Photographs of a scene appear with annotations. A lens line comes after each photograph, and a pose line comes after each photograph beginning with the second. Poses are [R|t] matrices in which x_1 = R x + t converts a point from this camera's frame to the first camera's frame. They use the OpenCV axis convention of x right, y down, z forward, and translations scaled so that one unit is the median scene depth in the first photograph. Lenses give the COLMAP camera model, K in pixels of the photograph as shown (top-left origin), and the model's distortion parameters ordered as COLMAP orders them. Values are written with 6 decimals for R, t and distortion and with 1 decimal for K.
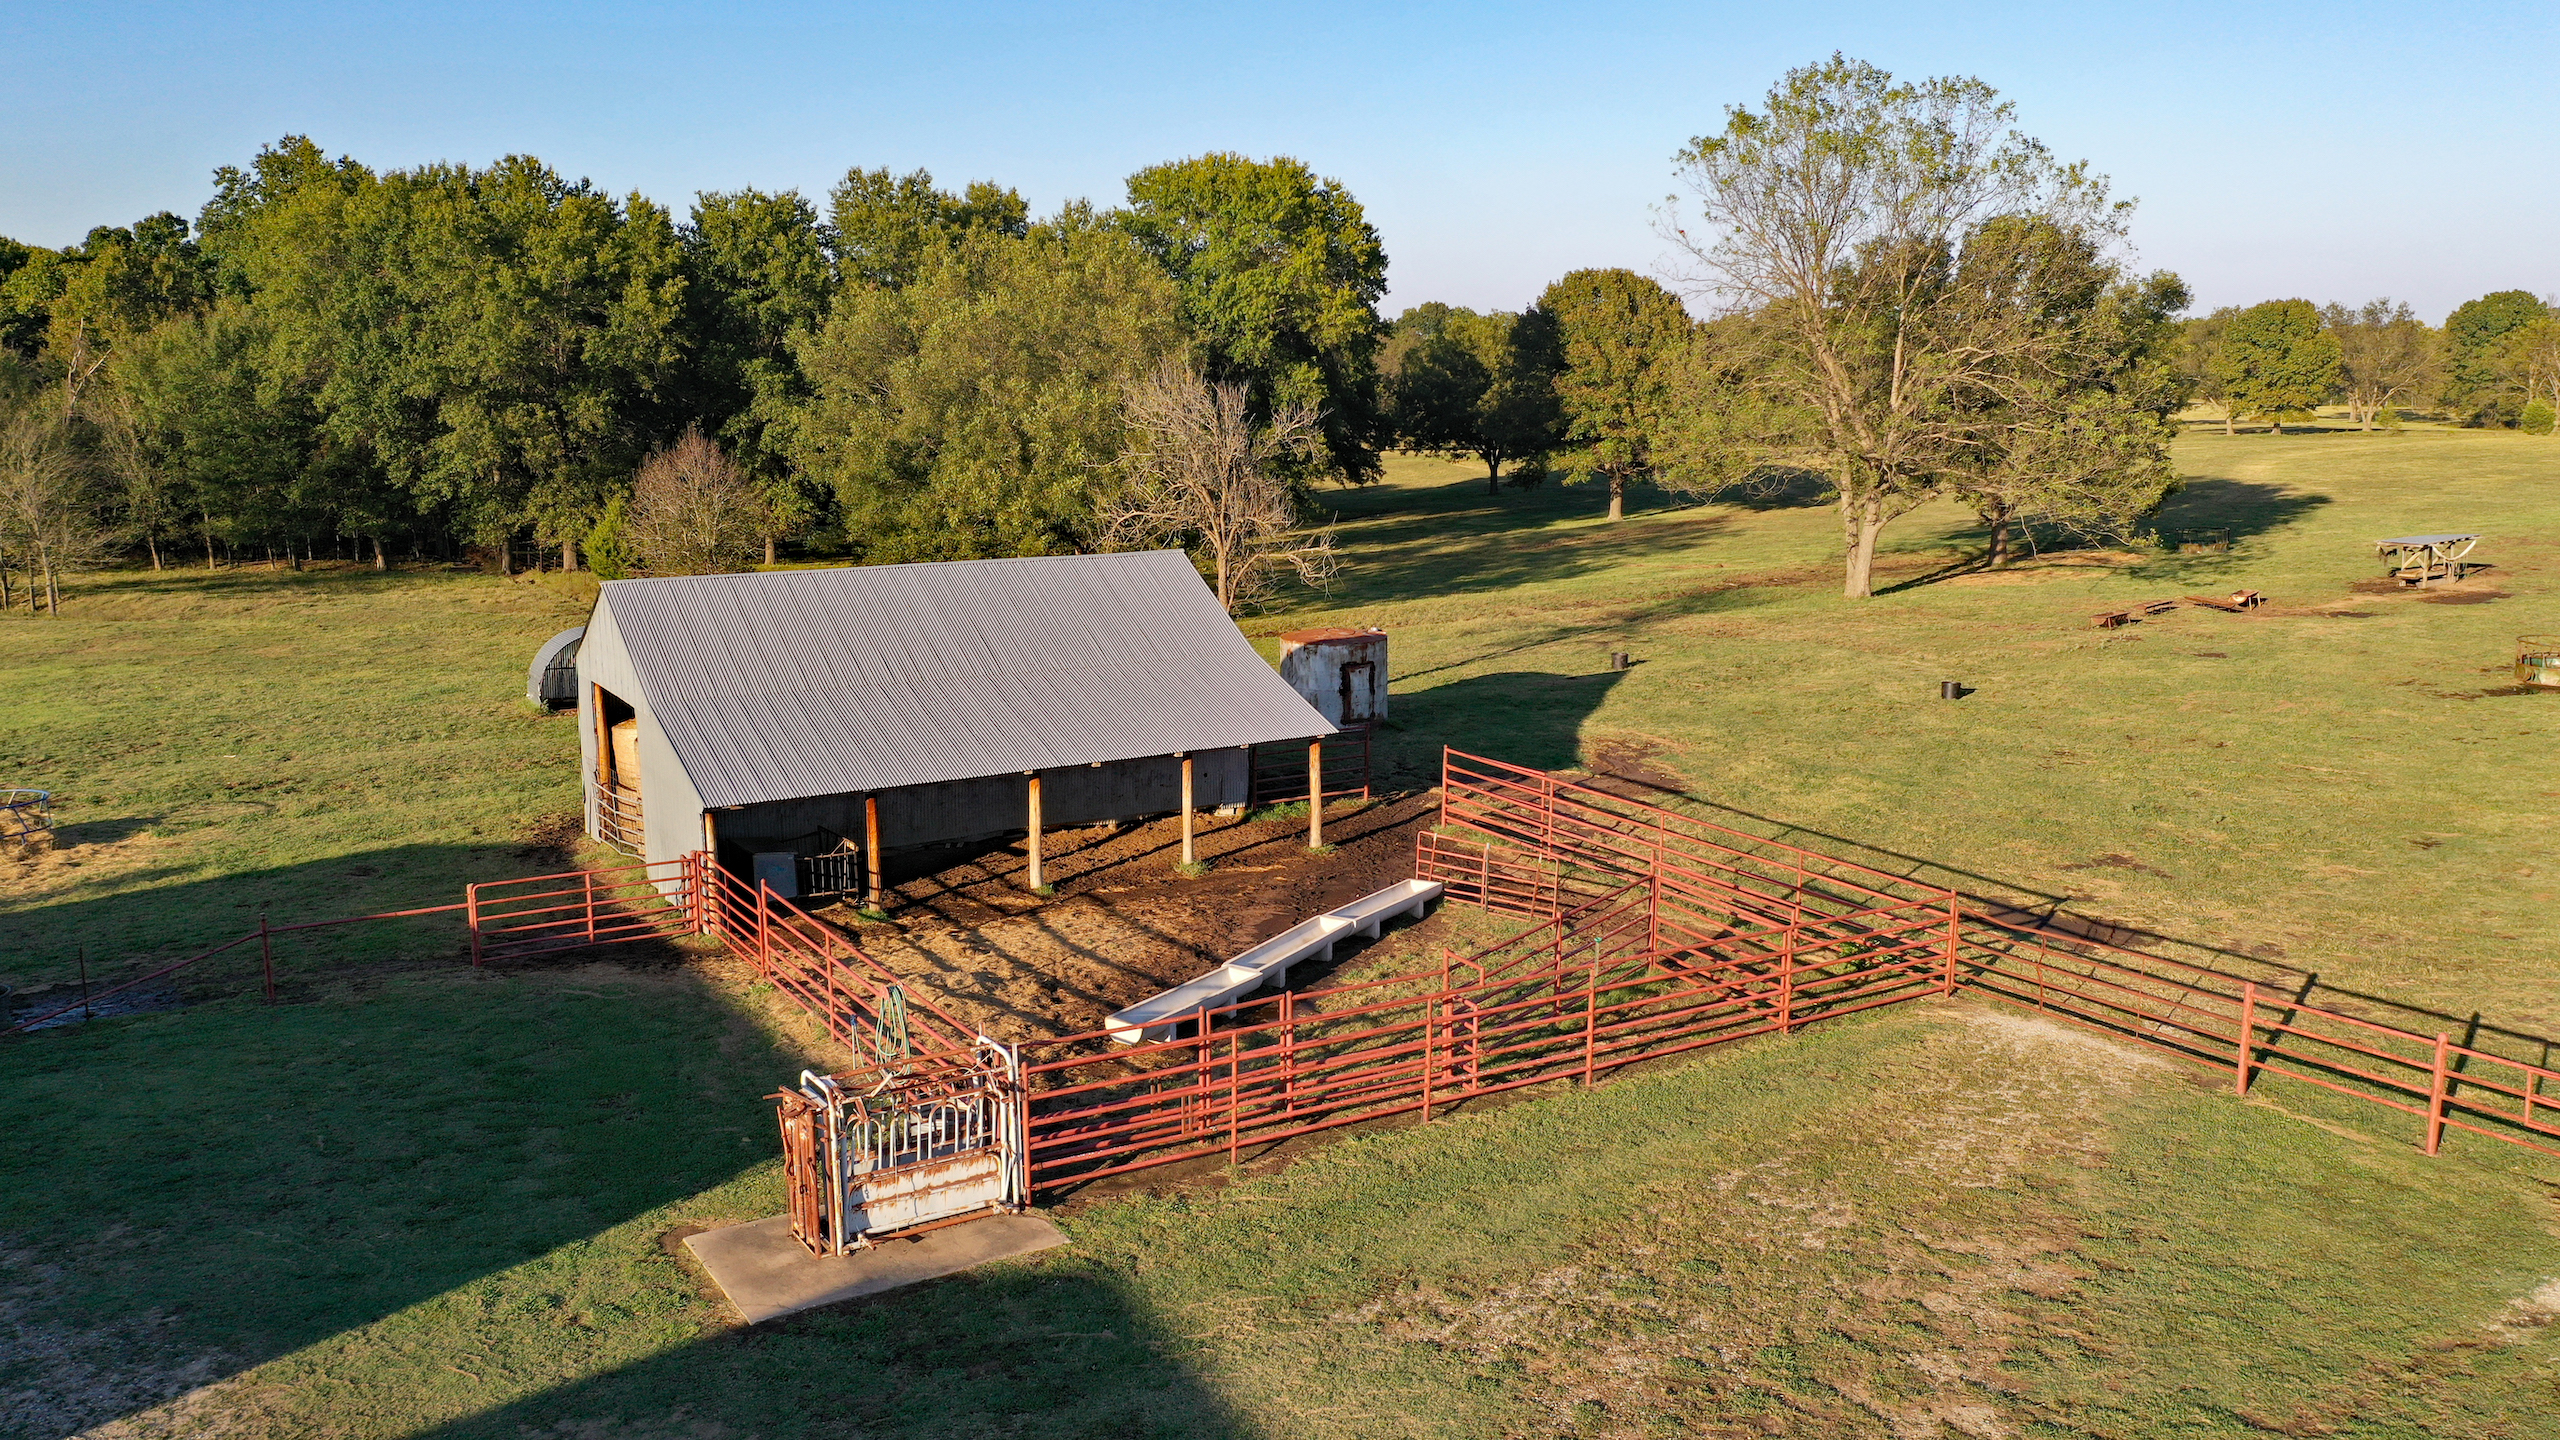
lens RADIAL K [[2016.1, 0, 1277.6], [0, 2016.1, 719.1], [0, 0, 1]] dist [-0.000855, 0.008079]
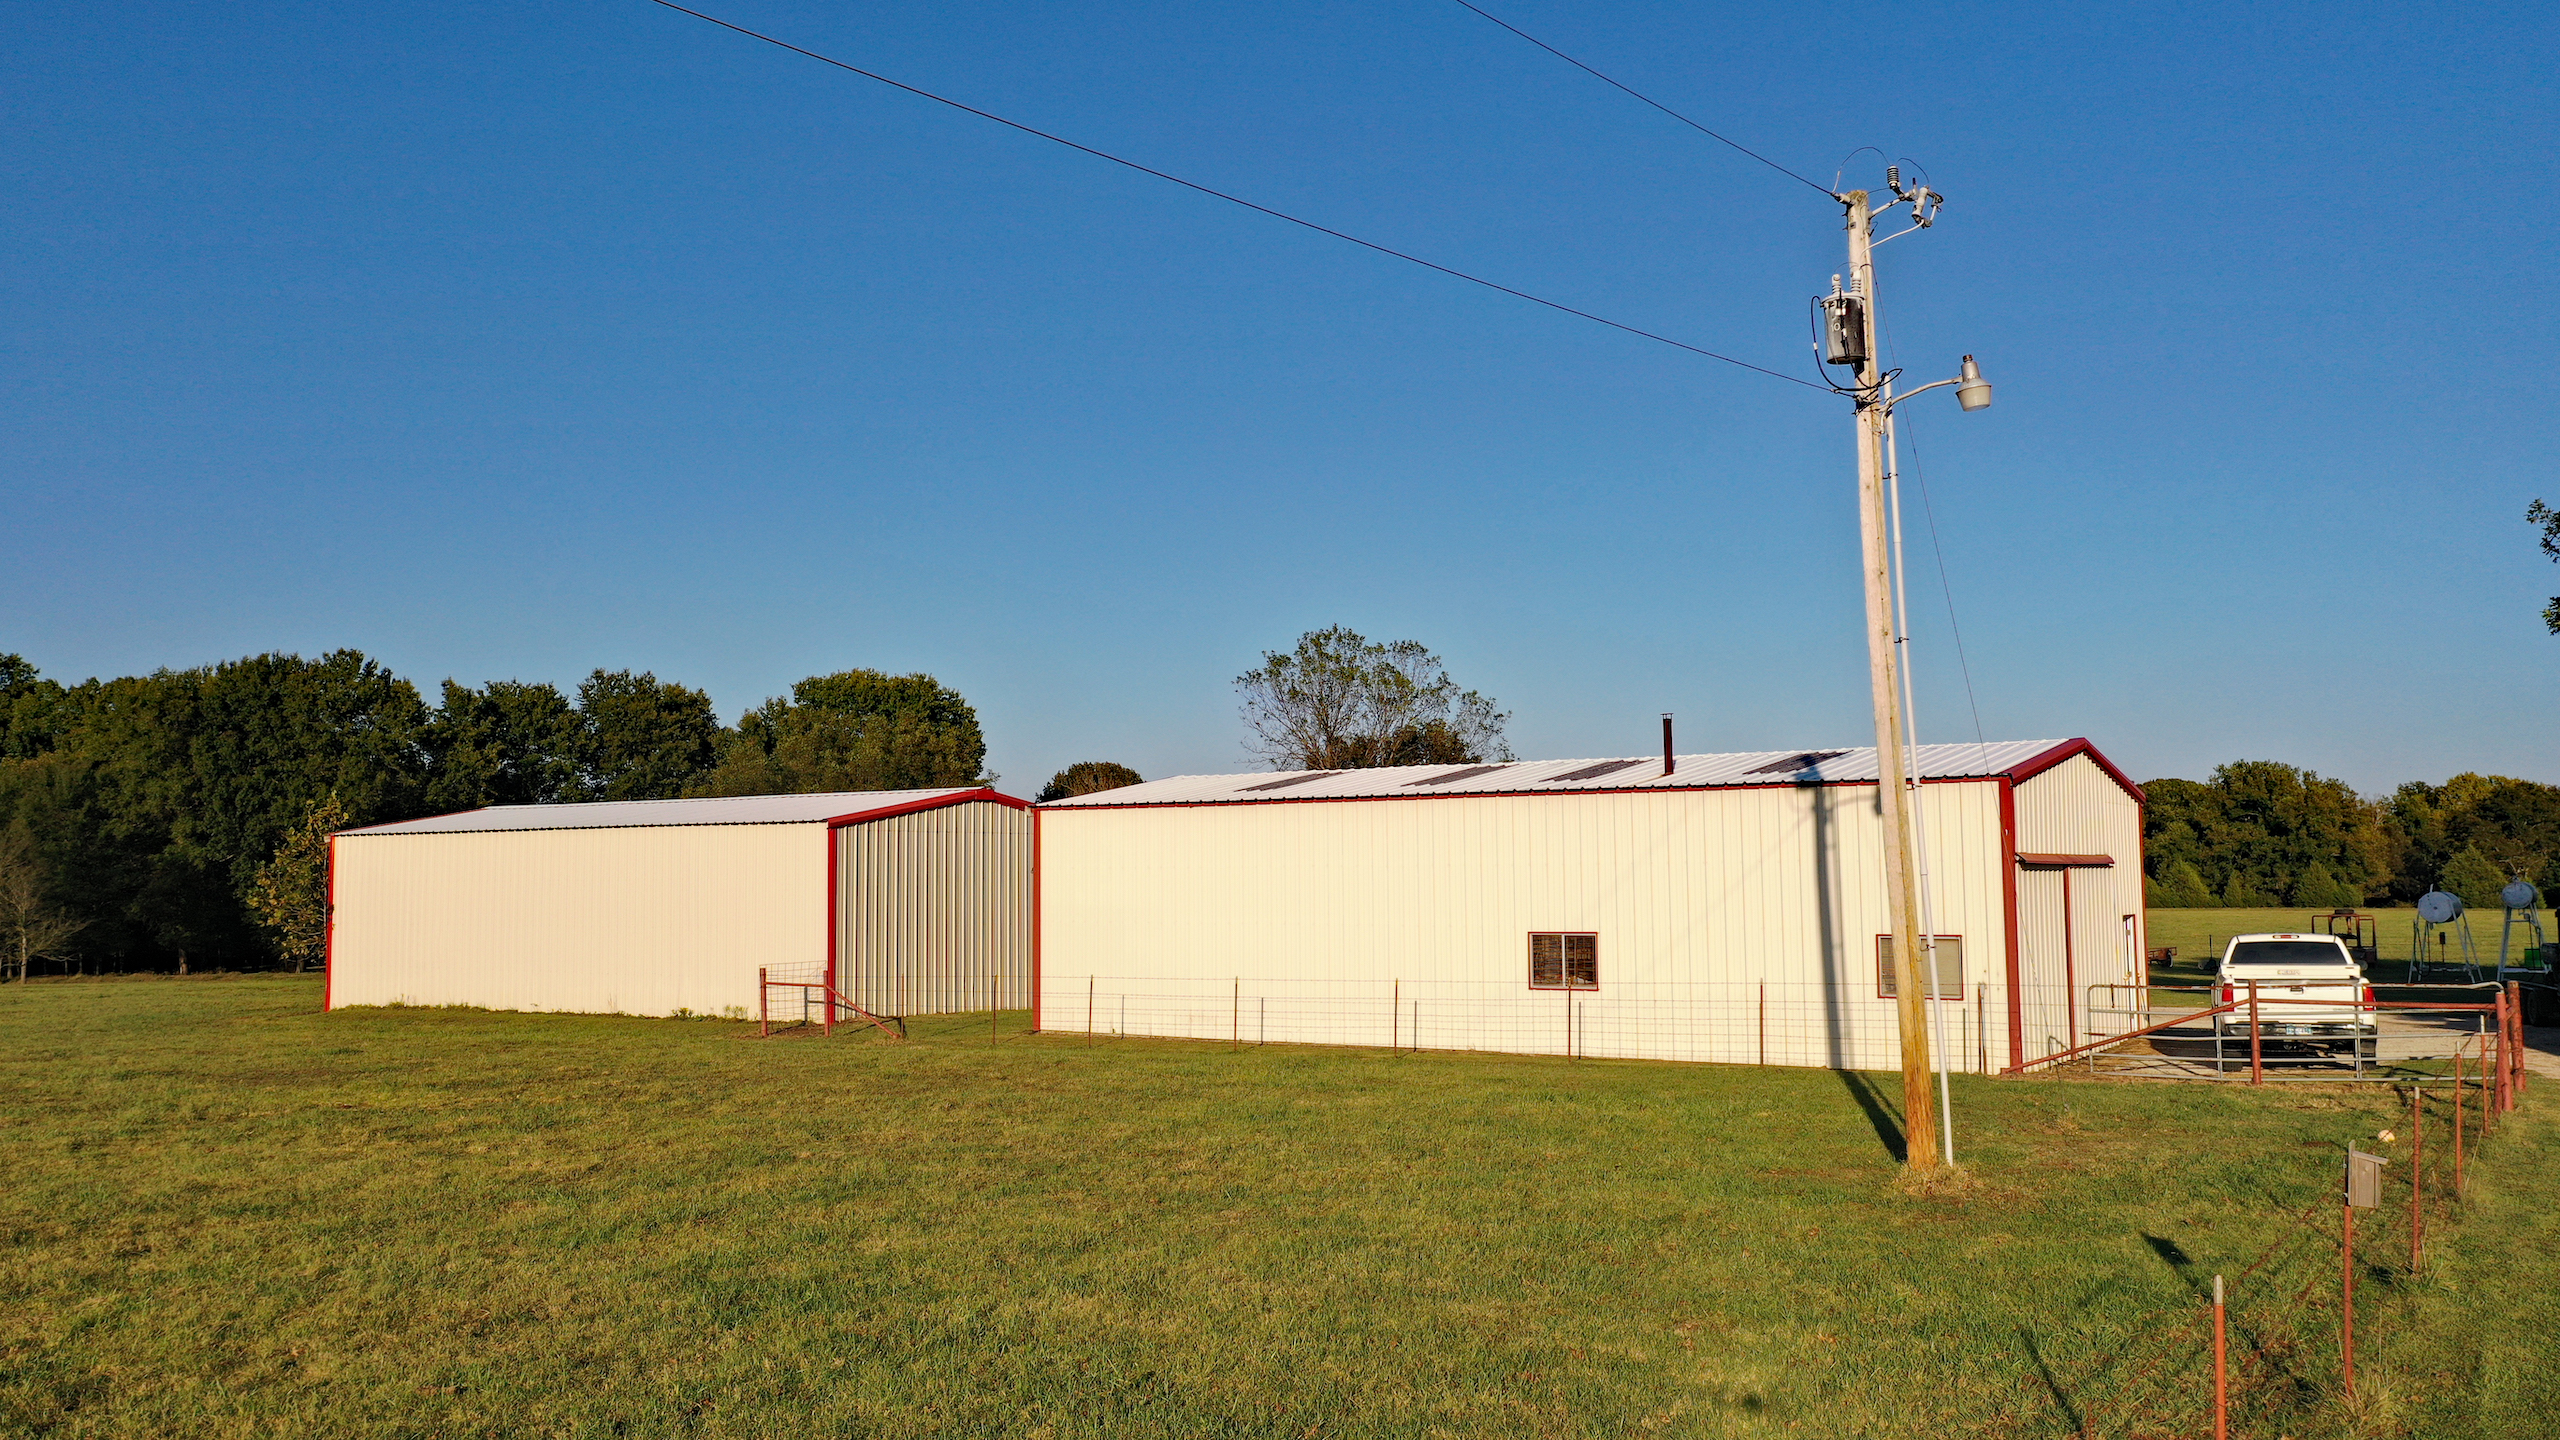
lens RADIAL K [[2016.1, 0, 1282.0], [0, 2016.1, 713.9], [0, 0, 1]] dist [-0.000855, 0.008079]
pose [[0.922906, 0.030695, 0.383800, -0.315470], [0.071314, 0.965942, -0.248739, 0.120971], [-0.378364, 0.256933, 0.889284, -0.352975]]
